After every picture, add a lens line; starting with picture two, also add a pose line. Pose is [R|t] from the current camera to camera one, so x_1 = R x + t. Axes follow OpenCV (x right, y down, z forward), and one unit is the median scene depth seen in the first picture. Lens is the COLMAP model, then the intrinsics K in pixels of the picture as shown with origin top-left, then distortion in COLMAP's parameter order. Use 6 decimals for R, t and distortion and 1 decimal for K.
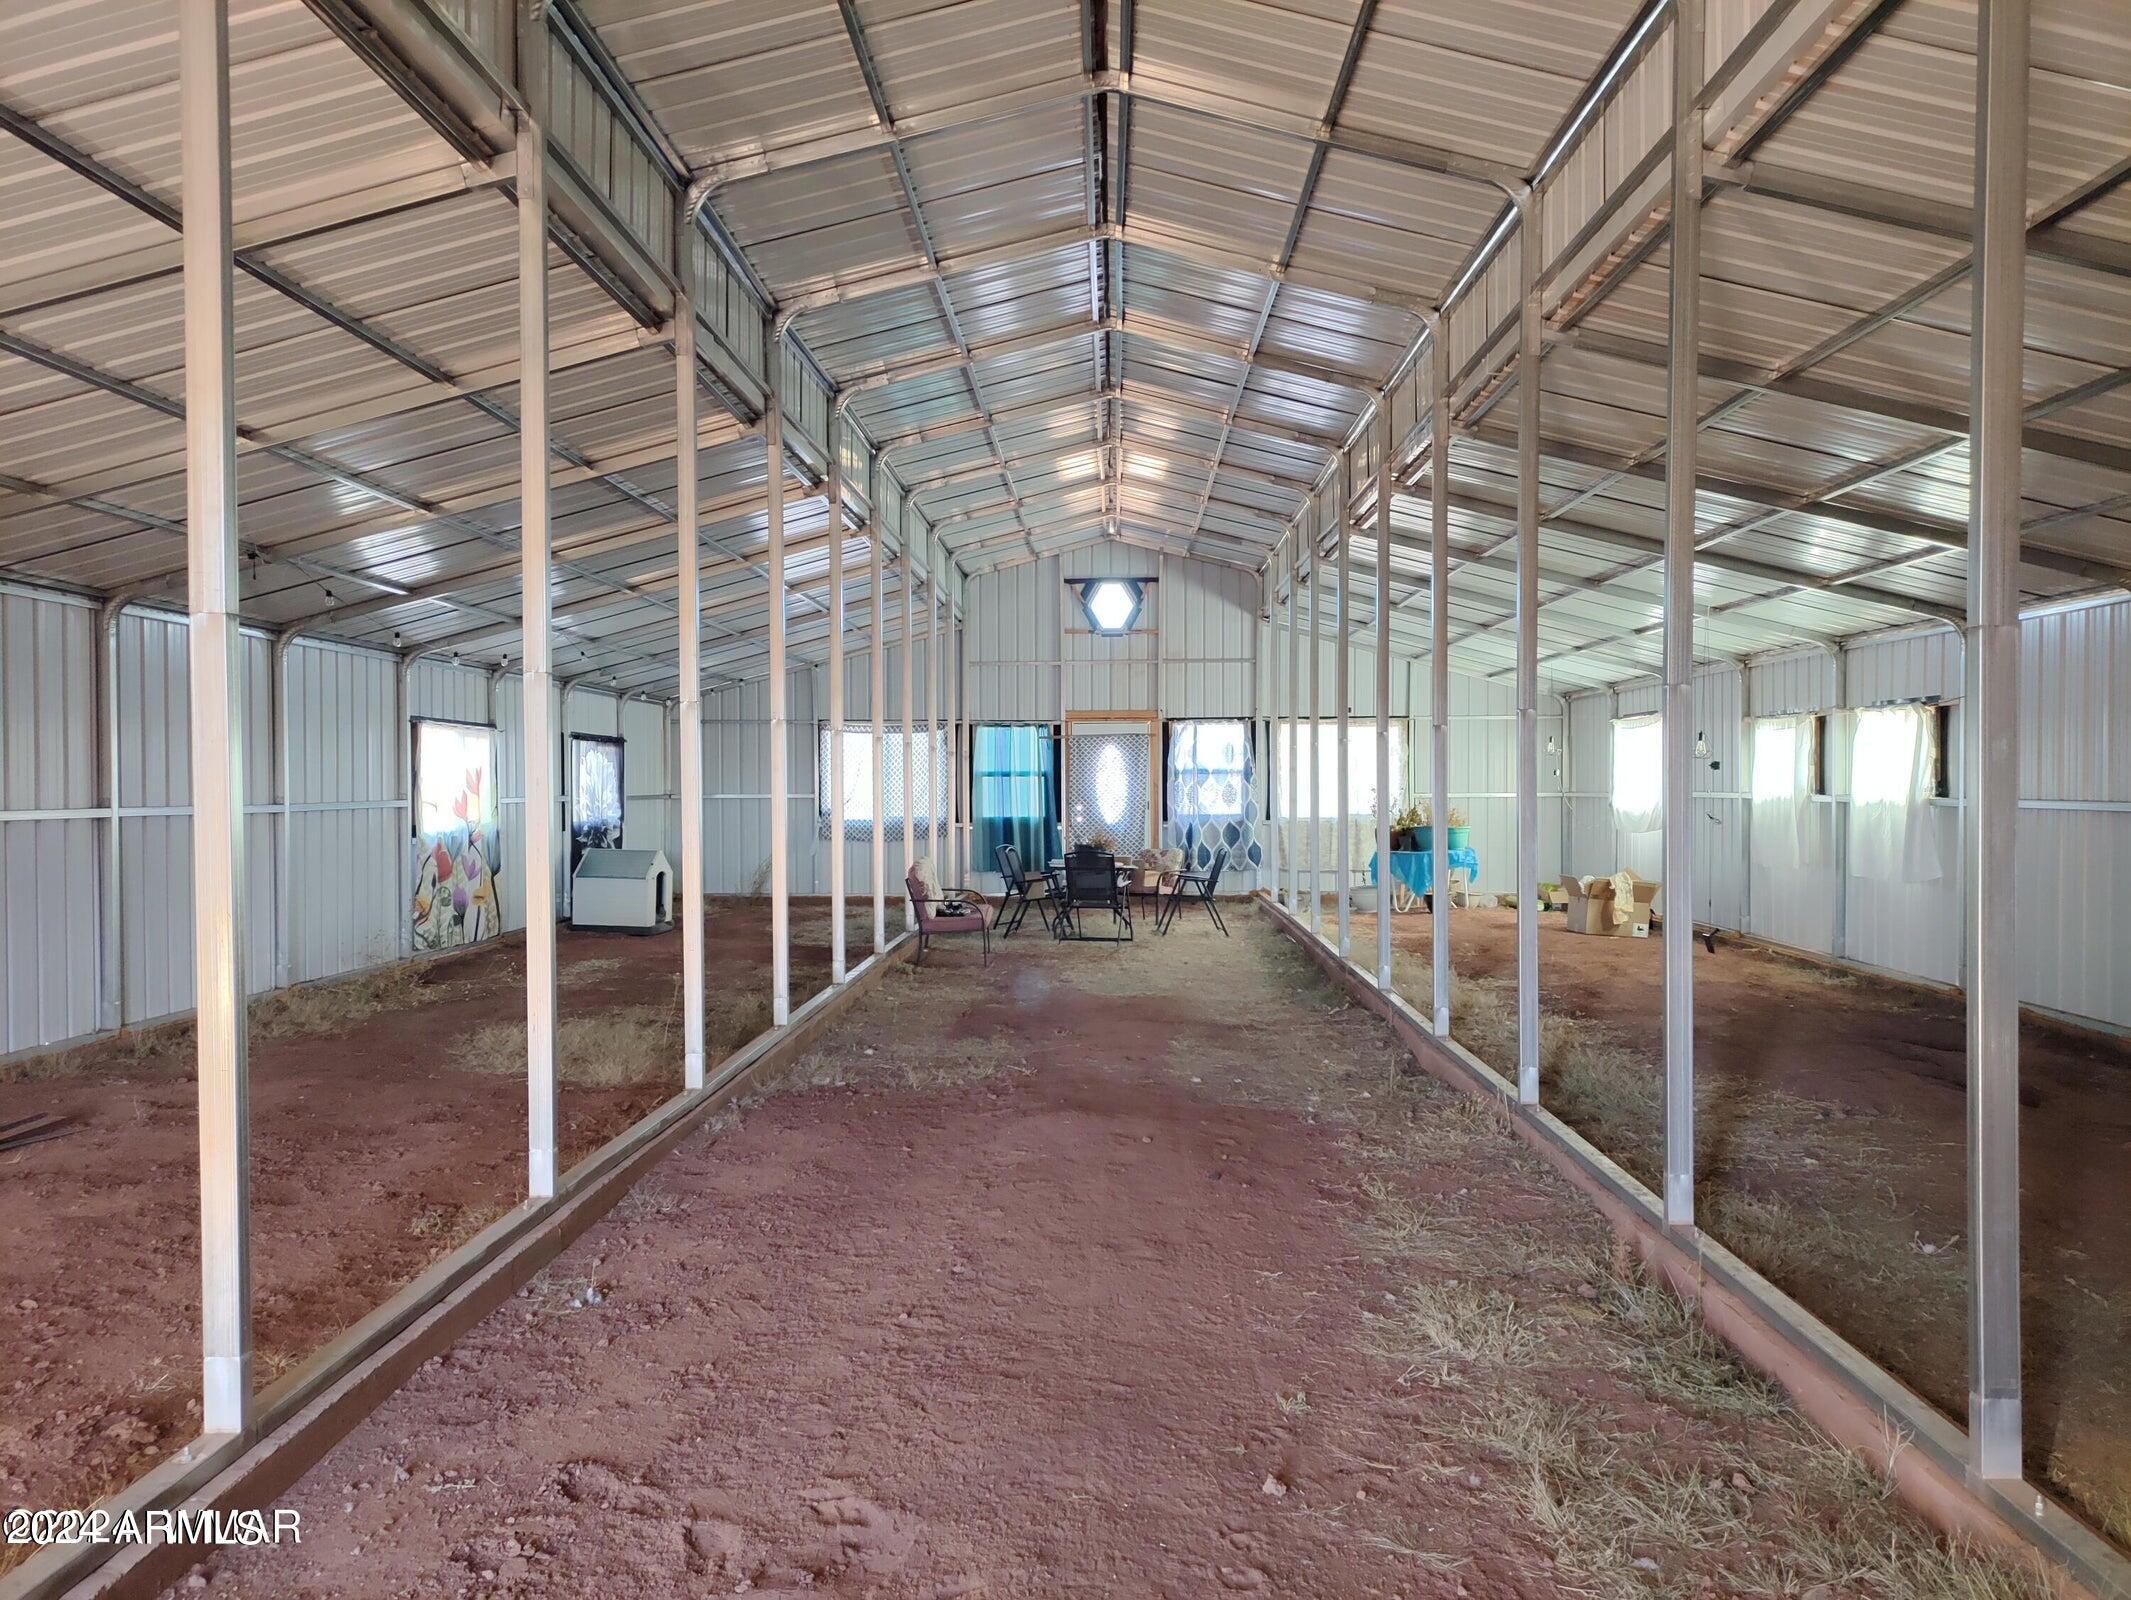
lens RADIAL K [[1602.8, 0, 1066.6], [0, 1602.8, 803.3], [0, 0, 1]] dist [-0.005756, -0.004133]
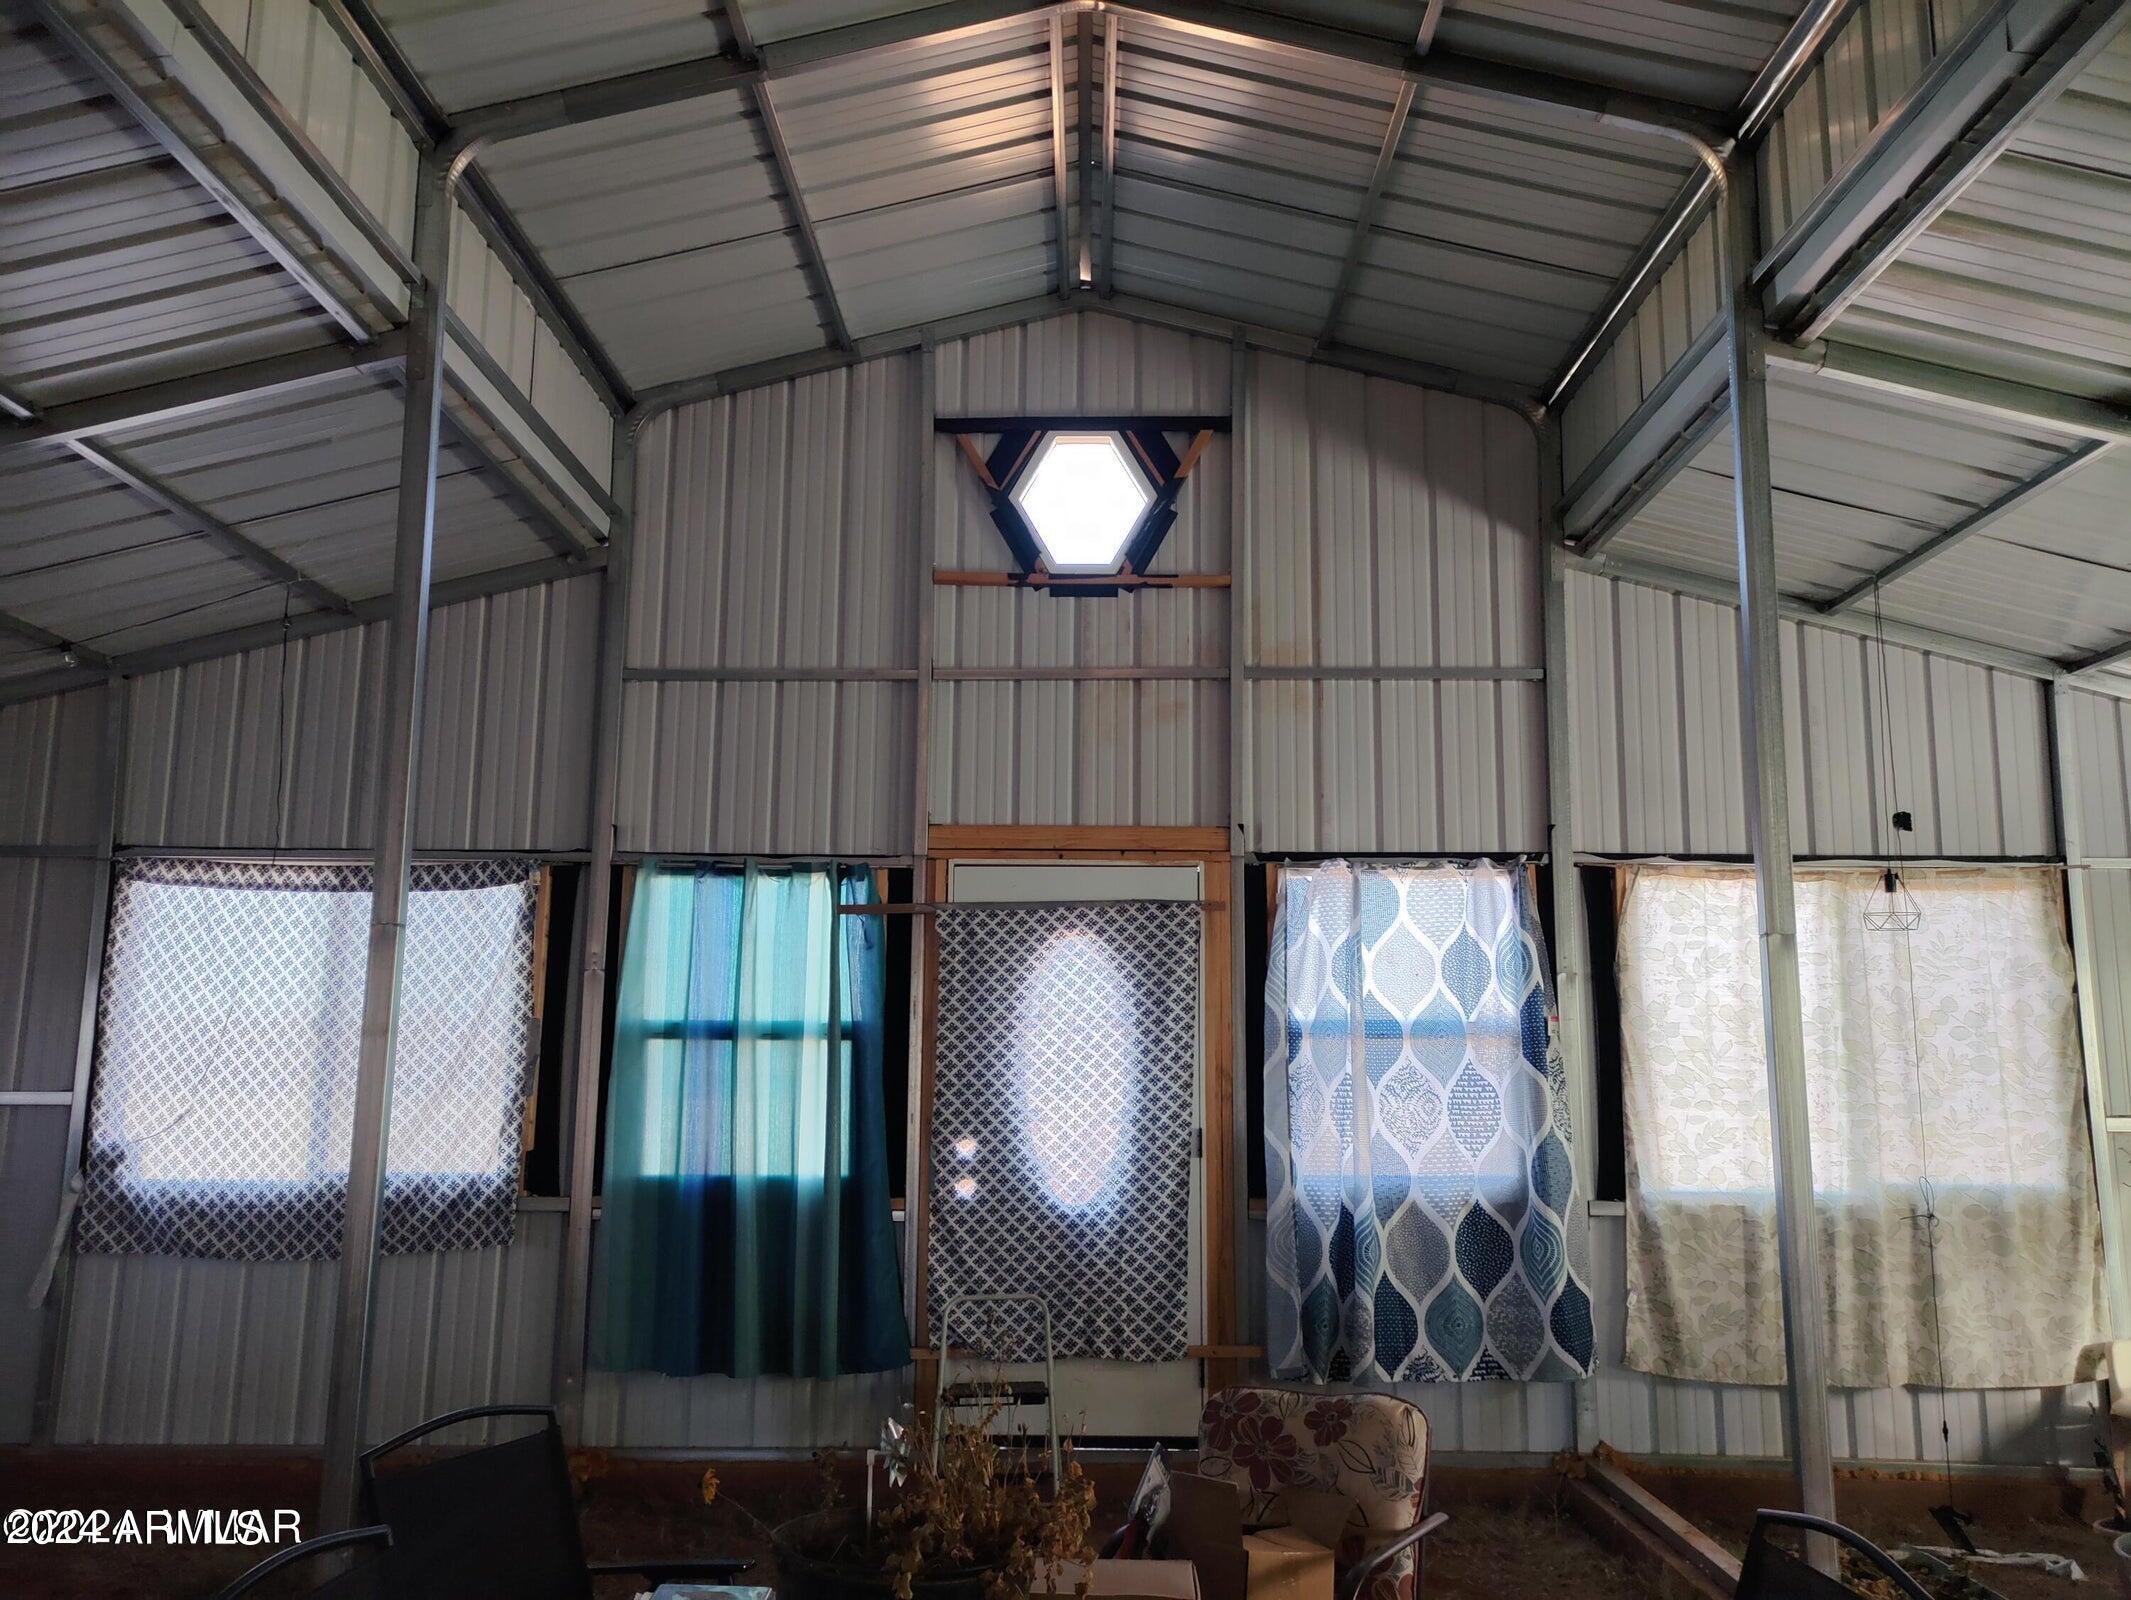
lens RADIAL K [[1602.8, 0, 1098.8], [0, 1602.8, 844.0], [0, 0, 1]] dist [-0.005756, -0.004133]
pose [[0.998970, 0.018565, 0.041400, 0.019157], [-0.012337, 0.989222, -0.145901, -0.009864], [-0.043662, 0.145240, 0.988433, 0.698237]]
